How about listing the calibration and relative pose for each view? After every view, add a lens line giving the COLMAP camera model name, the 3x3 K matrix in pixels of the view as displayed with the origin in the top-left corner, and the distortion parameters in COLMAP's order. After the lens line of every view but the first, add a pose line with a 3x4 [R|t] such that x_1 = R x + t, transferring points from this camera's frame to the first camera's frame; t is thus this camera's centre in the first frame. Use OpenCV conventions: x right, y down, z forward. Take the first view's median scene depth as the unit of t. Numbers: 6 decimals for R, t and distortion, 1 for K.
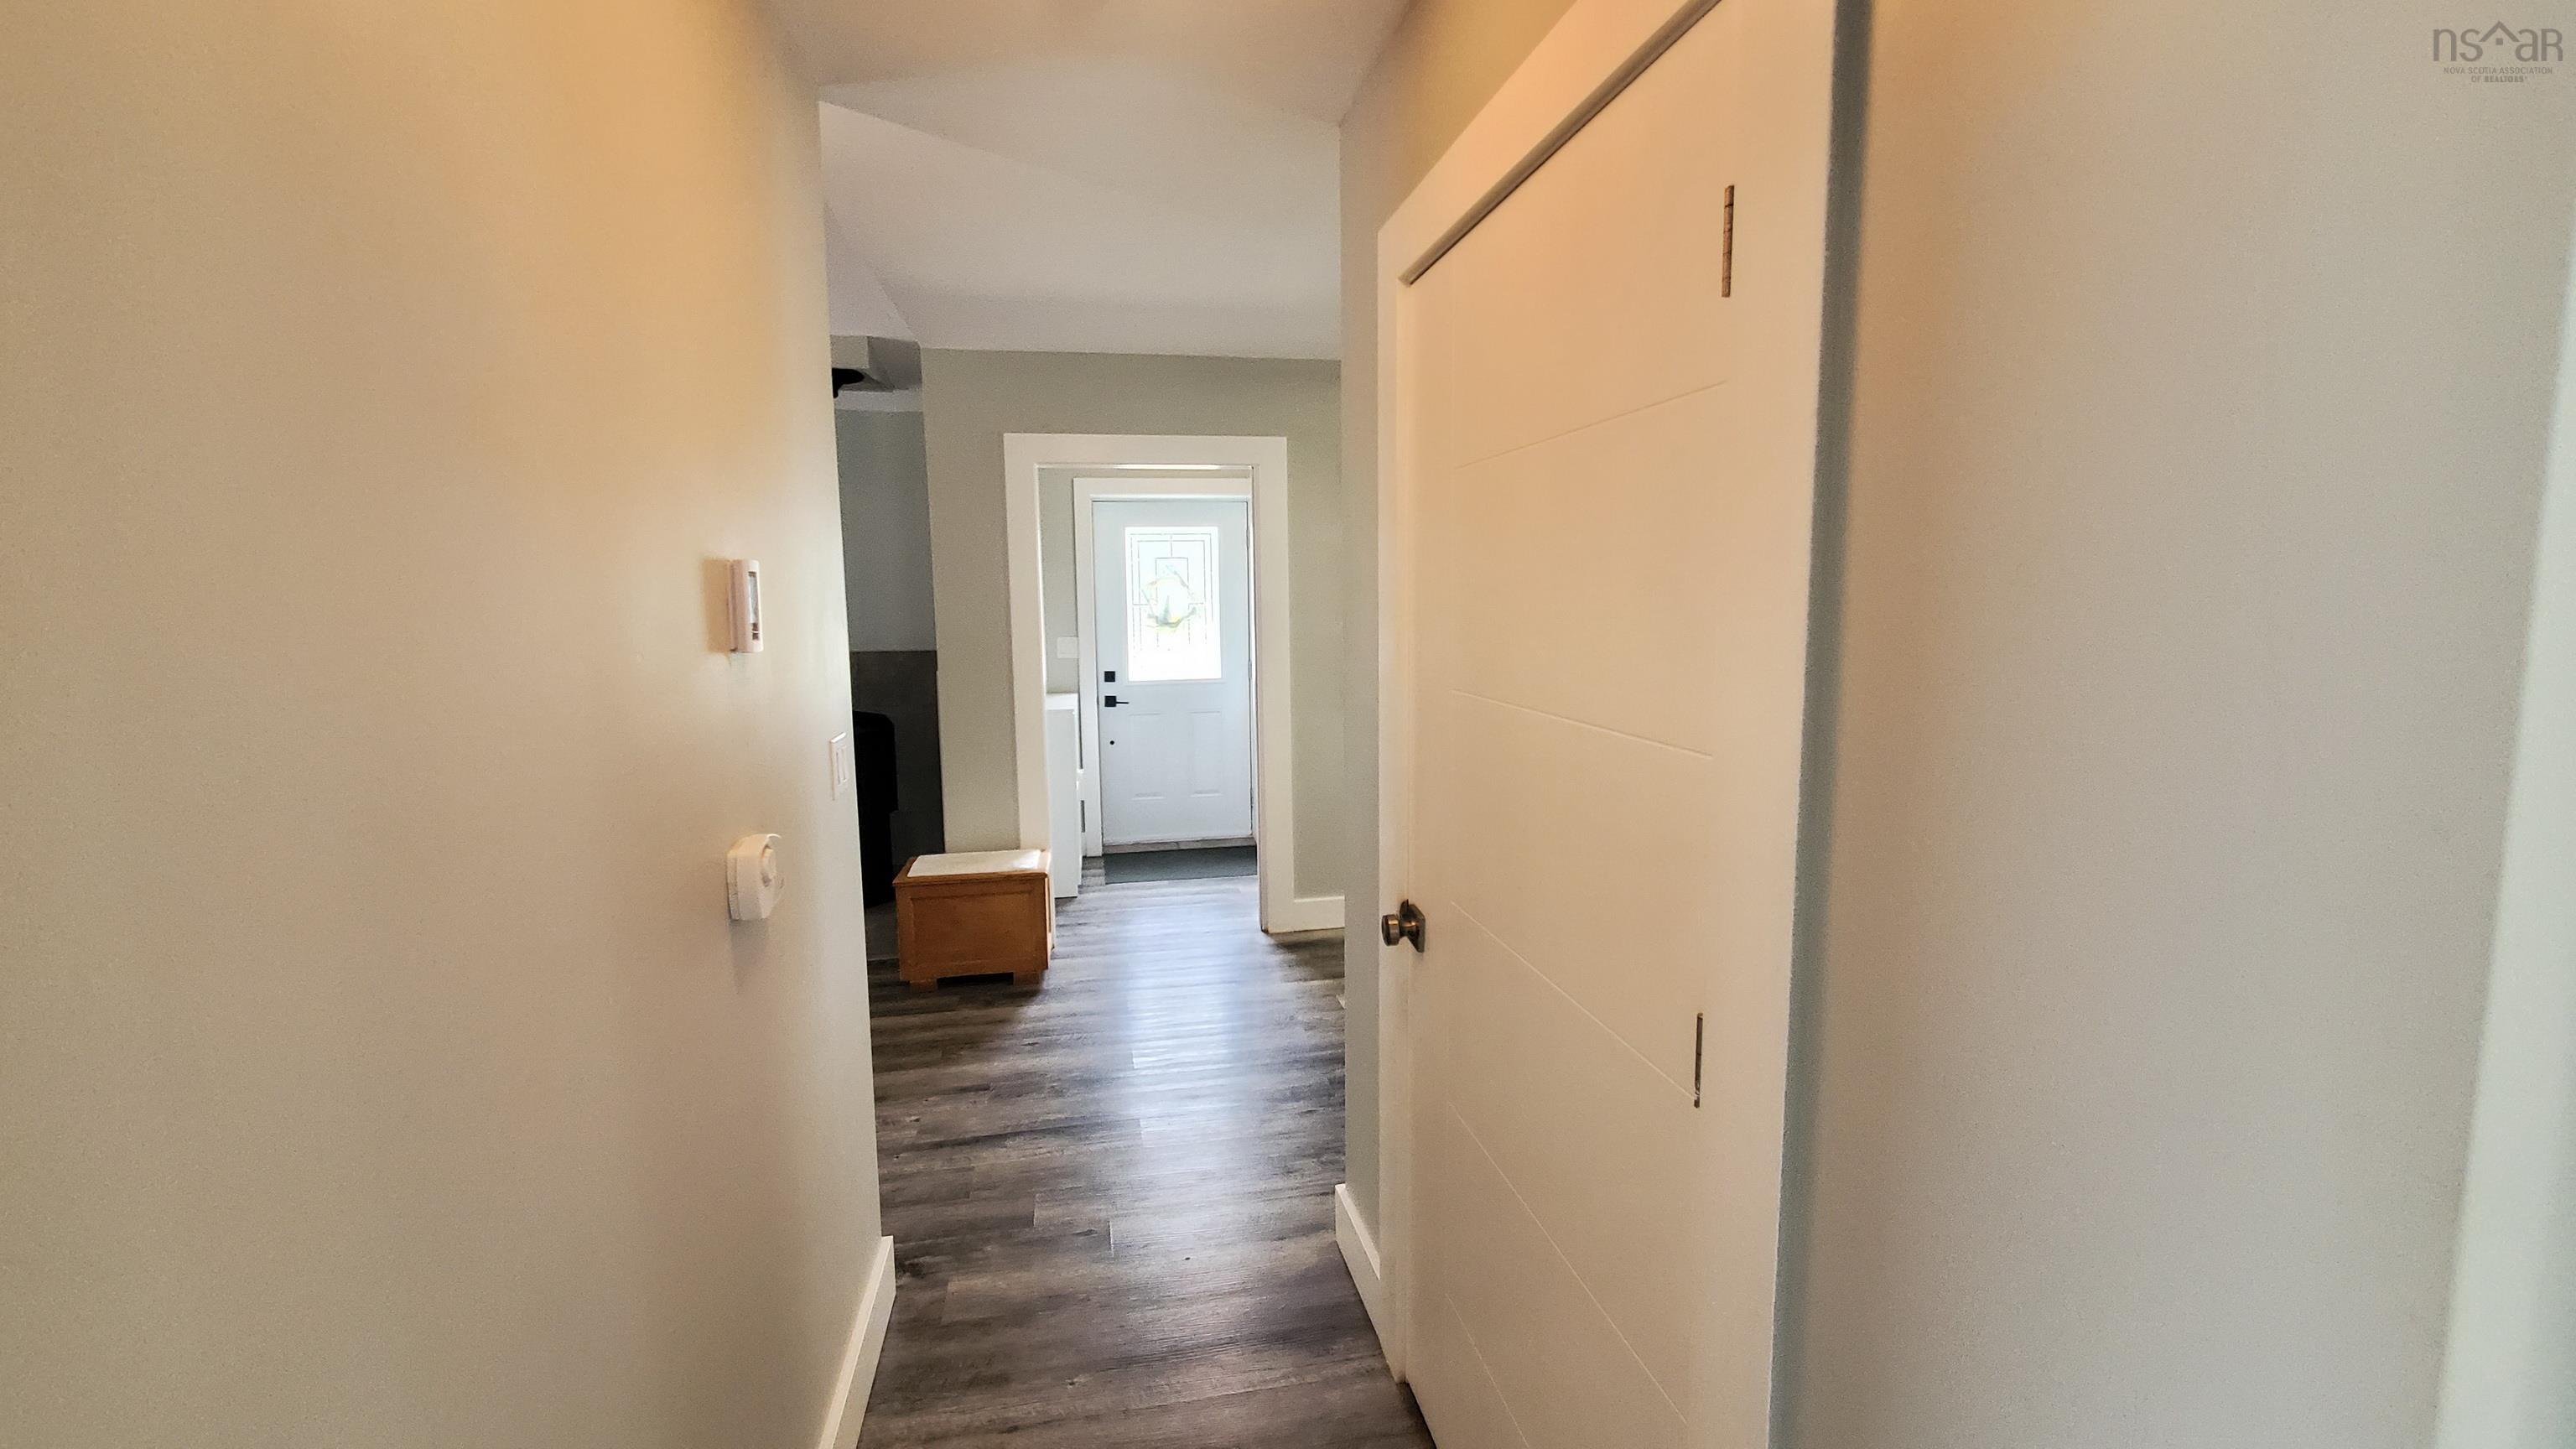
lens RADIAL K [[1019.8, 0, 1275.3], [0, 1019.8, 701.8], [0, 0, 1]] dist [0.000363, 0.000006]
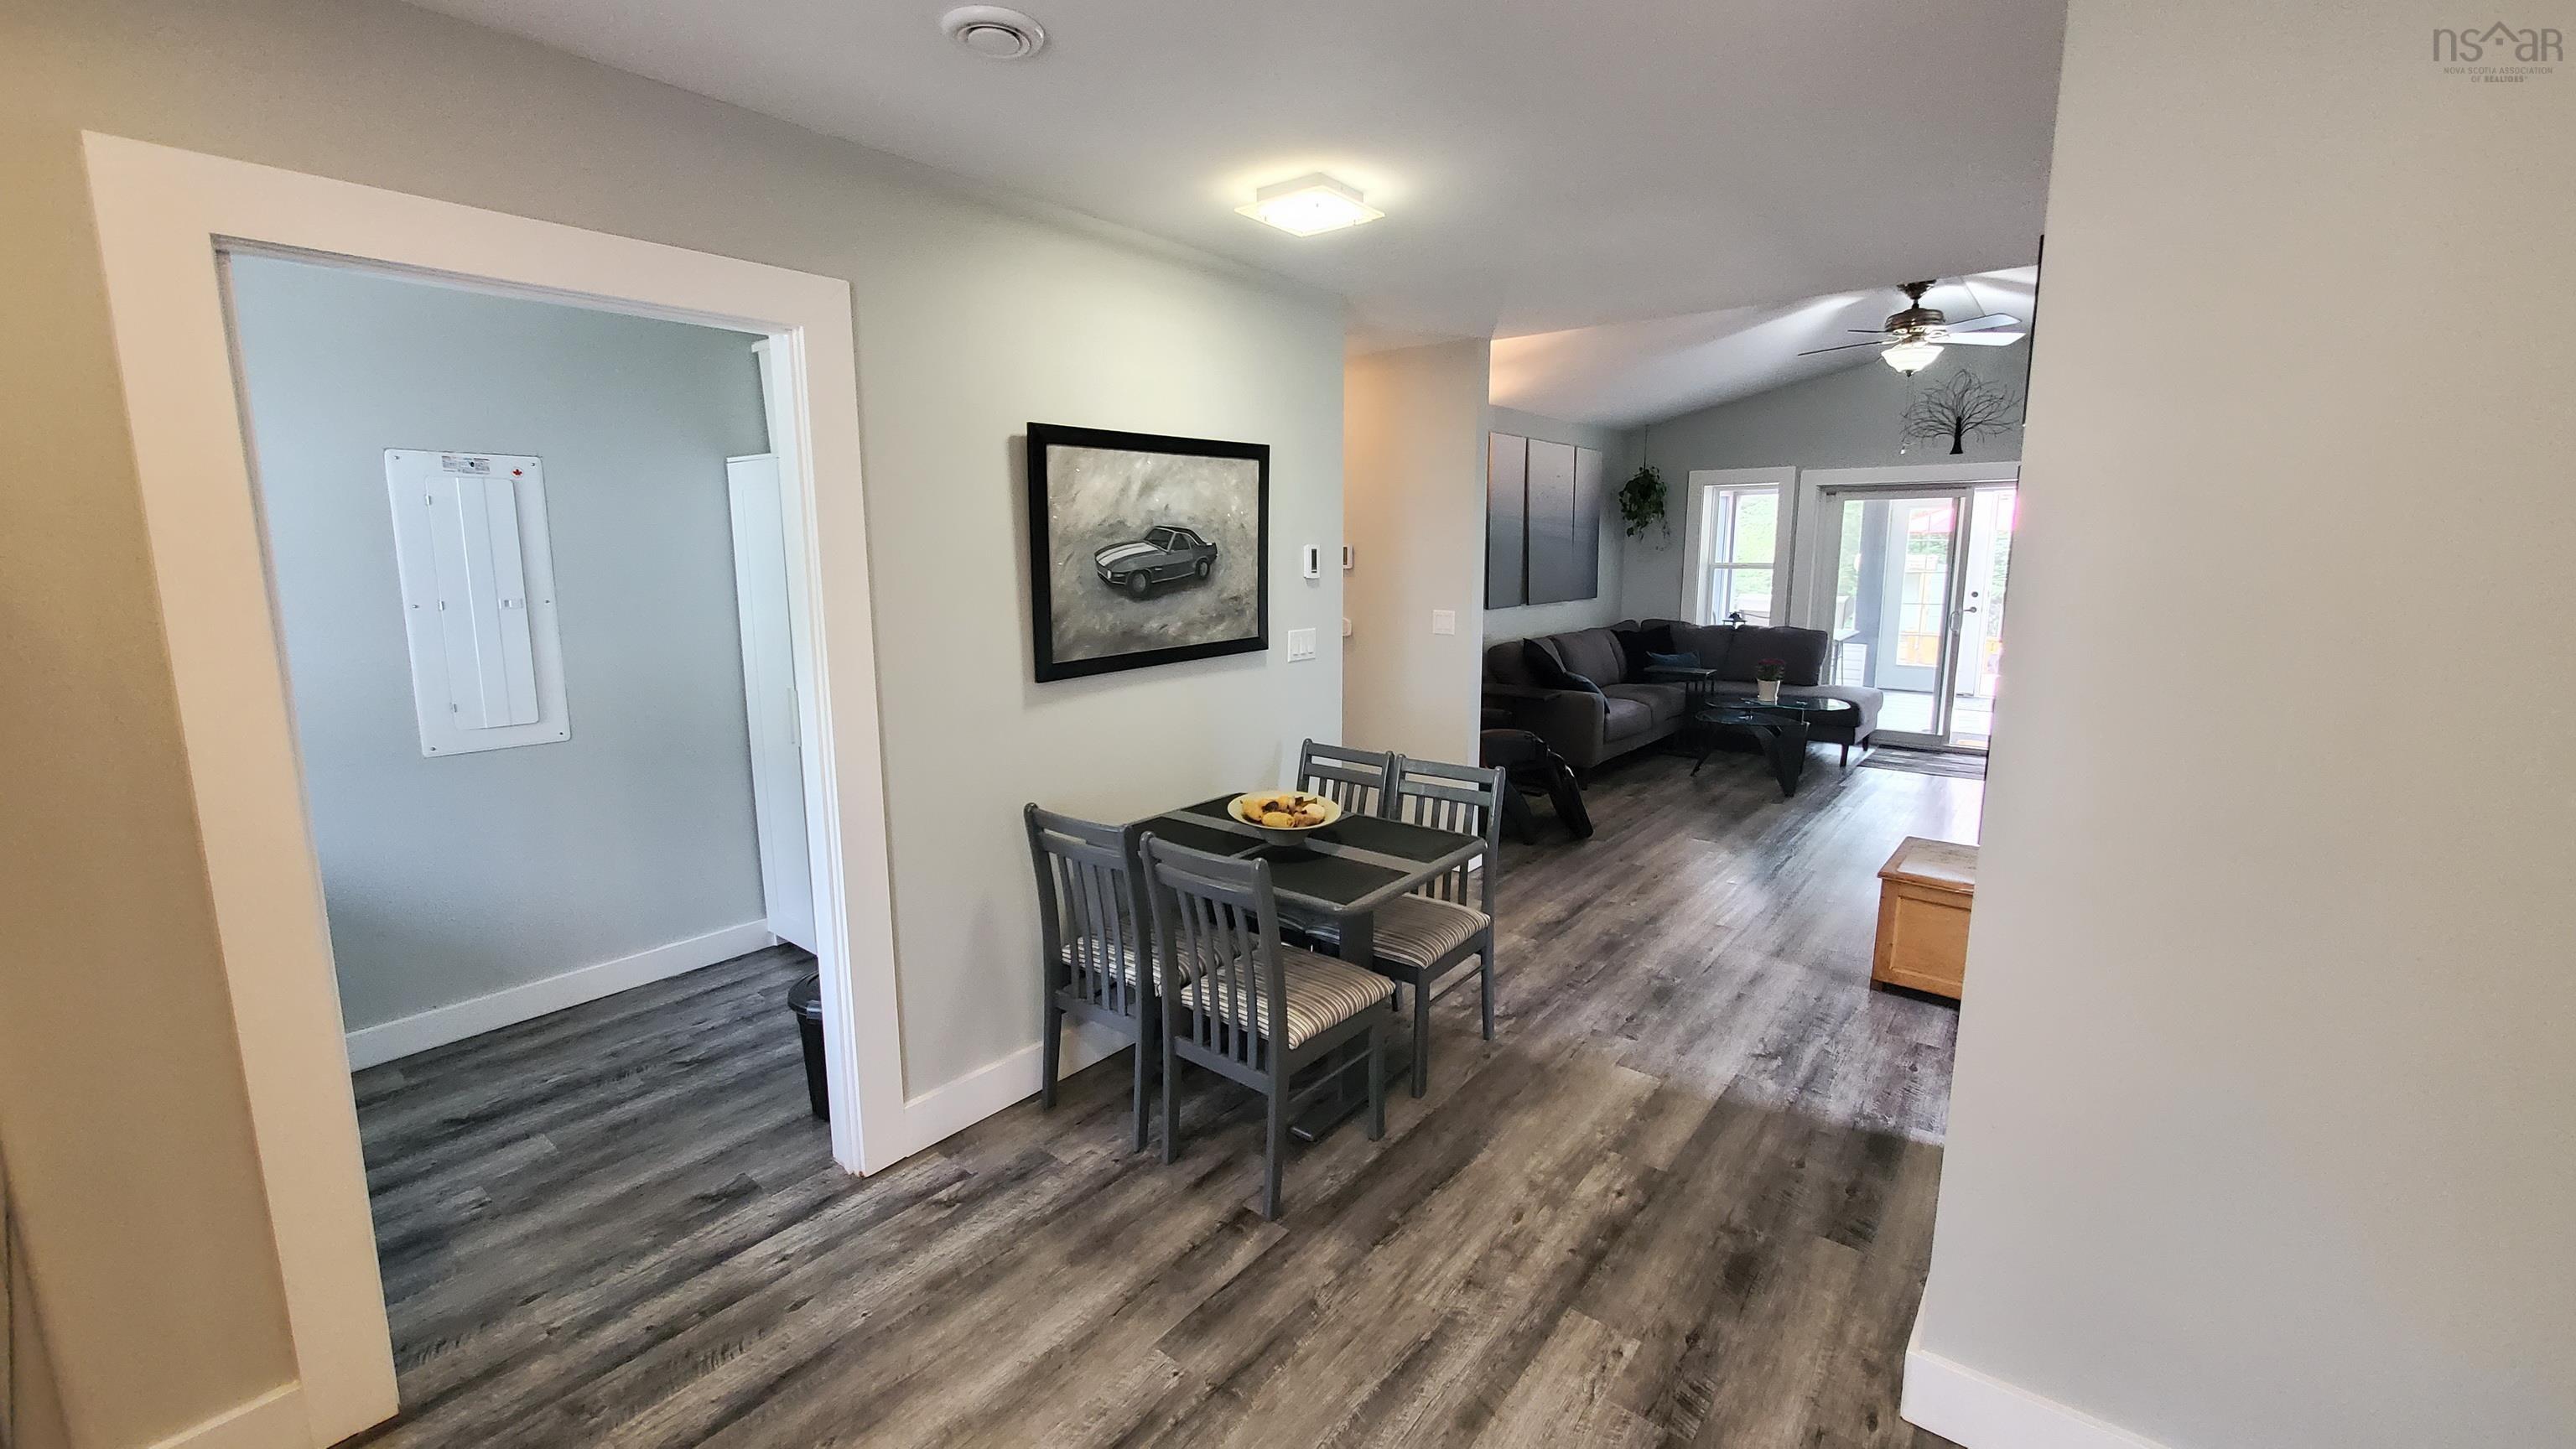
lens RADIAL K [[1022.7, 0, 1282.2], [0, 1022.7, 706.9], [0, 0, 1]] dist [-0.001715, -0.000329]
pose [[-0.759538, 0.120015, -0.639296, 1.012237], [-0.059339, 0.965949, 0.251837, -0.234235], [0.647751, 0.229215, -0.726553, 1.762452]]
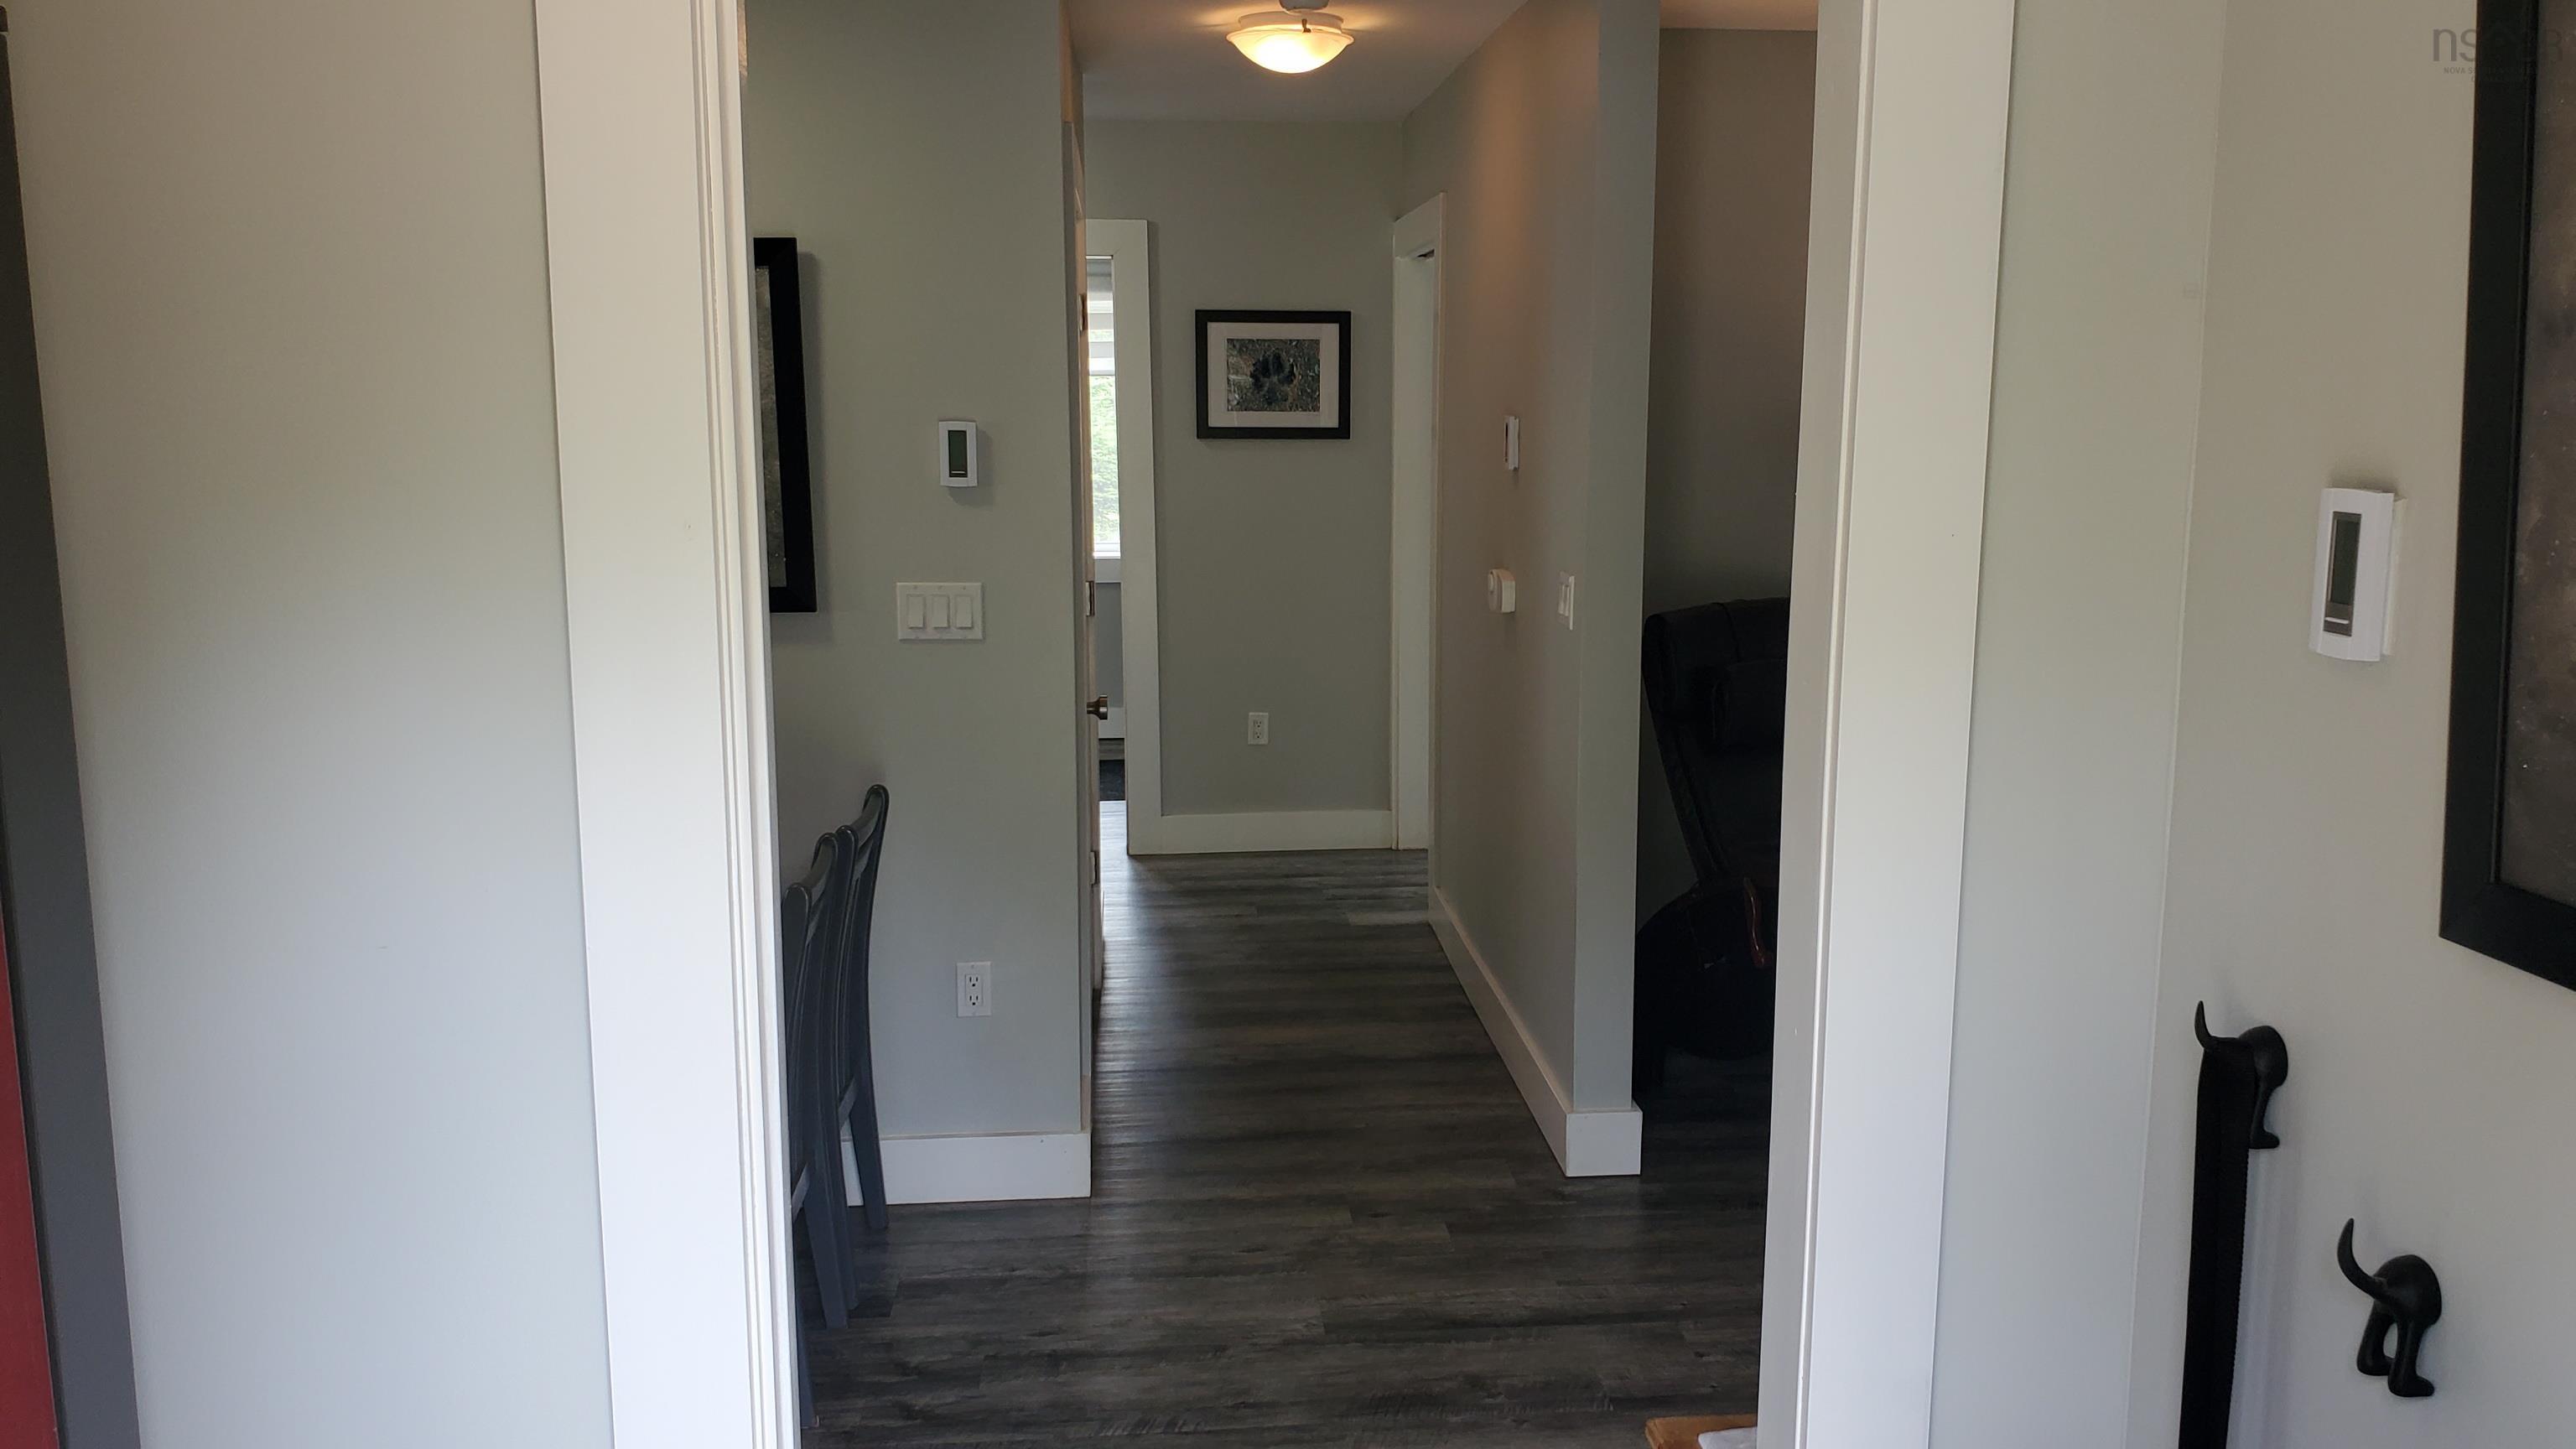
lens RADIAL K [[2015.5, 0, 1331.4], [0, 2015.5, 685.6], [0, 0, 1]] dist [0.089386, 0.000114]
pose [[-0.996204, -0.006416, 0.086815, -0.245464], [0.017638, 0.961719, 0.273469, -0.306877], [-0.085246, 0.273962, -0.957955, 2.122489]]
